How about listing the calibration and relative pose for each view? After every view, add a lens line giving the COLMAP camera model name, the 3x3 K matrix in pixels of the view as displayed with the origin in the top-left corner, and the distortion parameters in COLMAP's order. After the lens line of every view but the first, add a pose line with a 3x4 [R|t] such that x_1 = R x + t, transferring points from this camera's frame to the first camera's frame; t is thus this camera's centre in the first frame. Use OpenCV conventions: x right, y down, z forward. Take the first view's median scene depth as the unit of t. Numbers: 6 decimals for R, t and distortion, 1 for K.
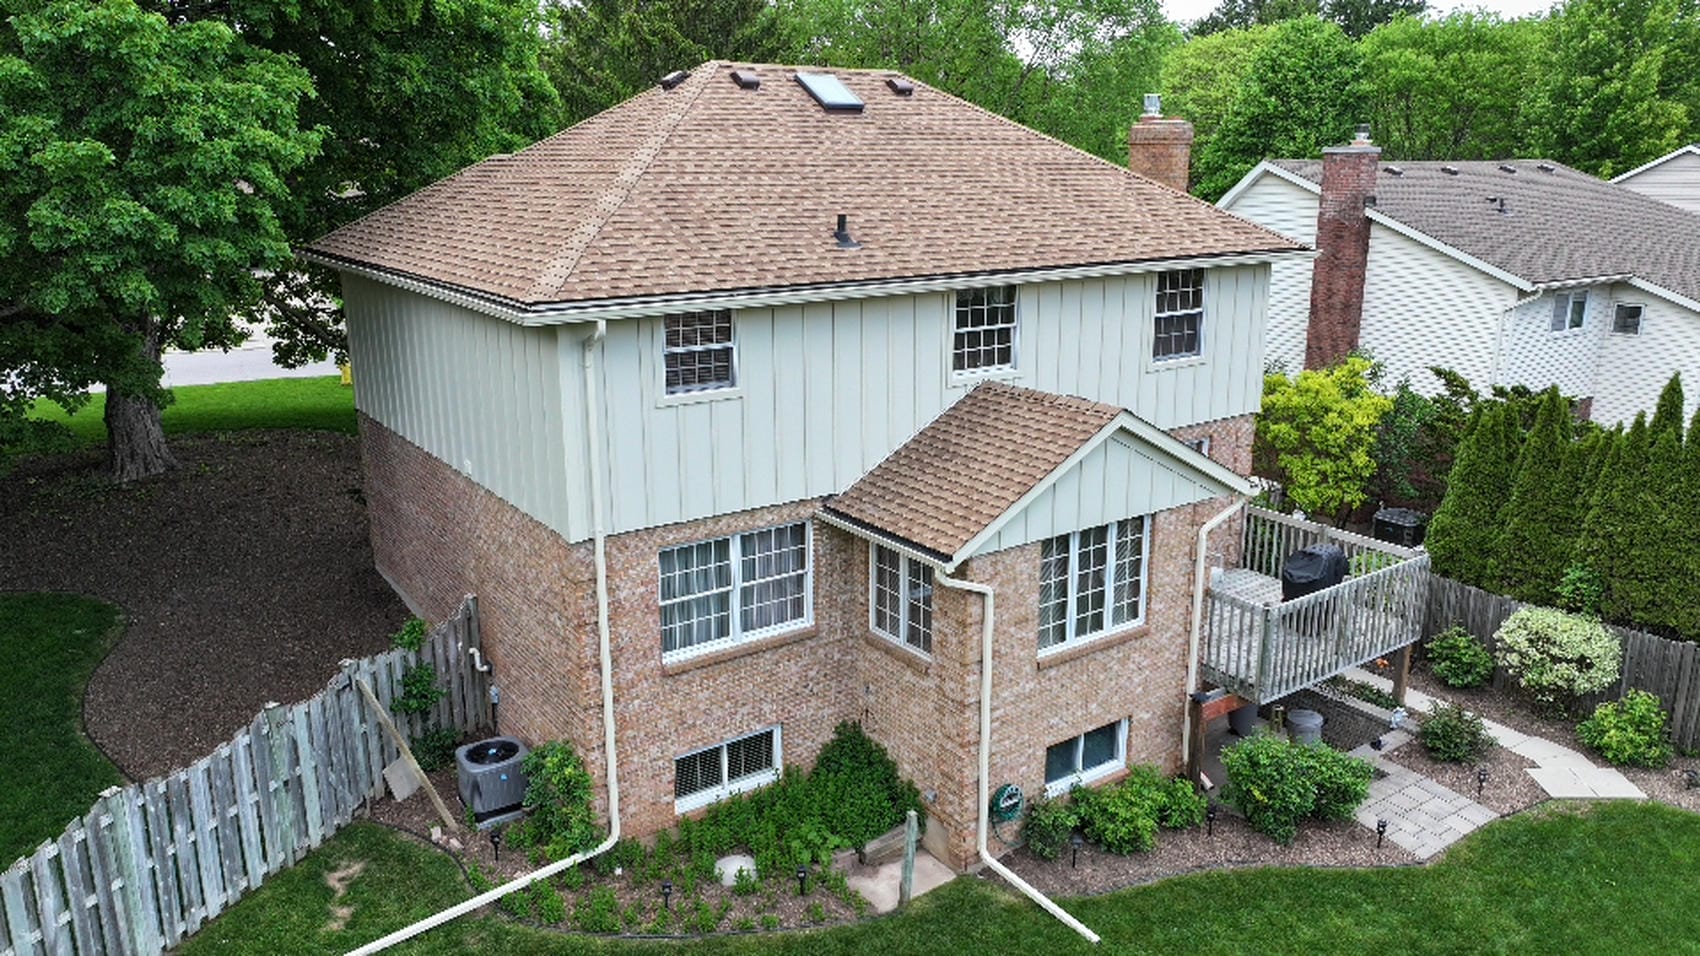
lens RADIAL K [[1171.3, 0, 855.4], [0, 1171.3, 474.0], [0, 0, 1]] dist [0.009813, 0.000609]
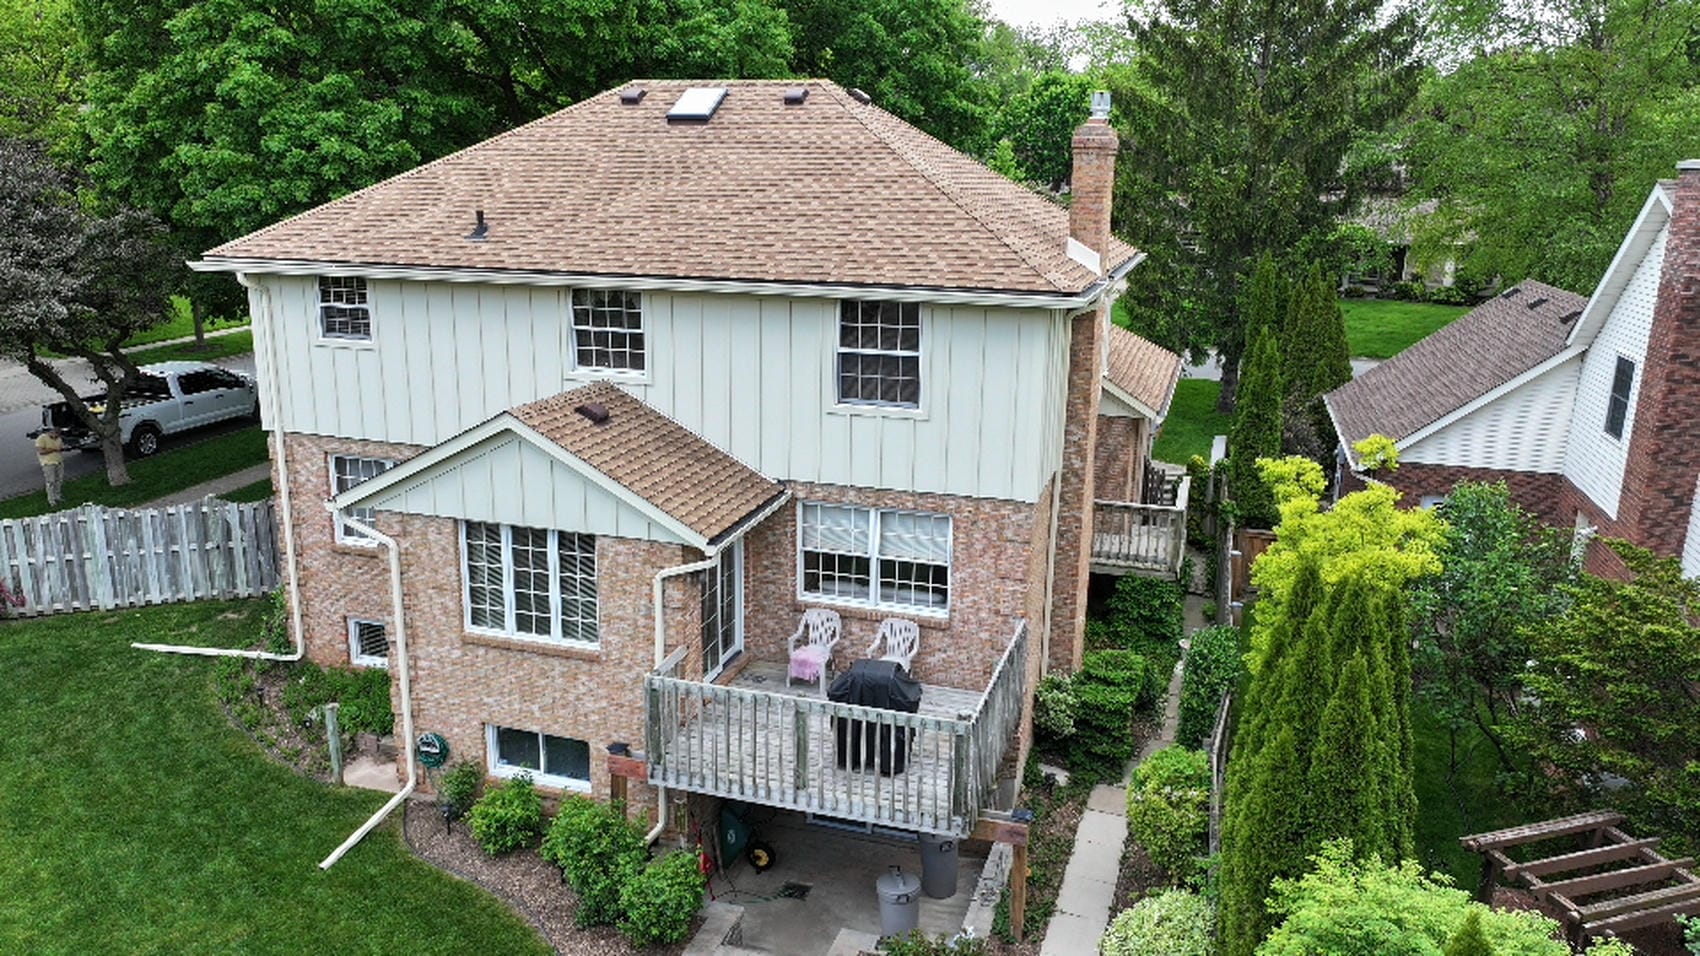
lens RADIAL K [[1171.3, 0, 854.3], [0, 1171.3, 475.2], [0, 0, 1]] dist [0.009813, 0.000609]
pose [[0.614509, 0.206768, -0.761332, 1.070678], [-0.219439, 0.971758, 0.086796, -0.139426], [0.757776, 0.113728, 0.642527, 0.527064]]
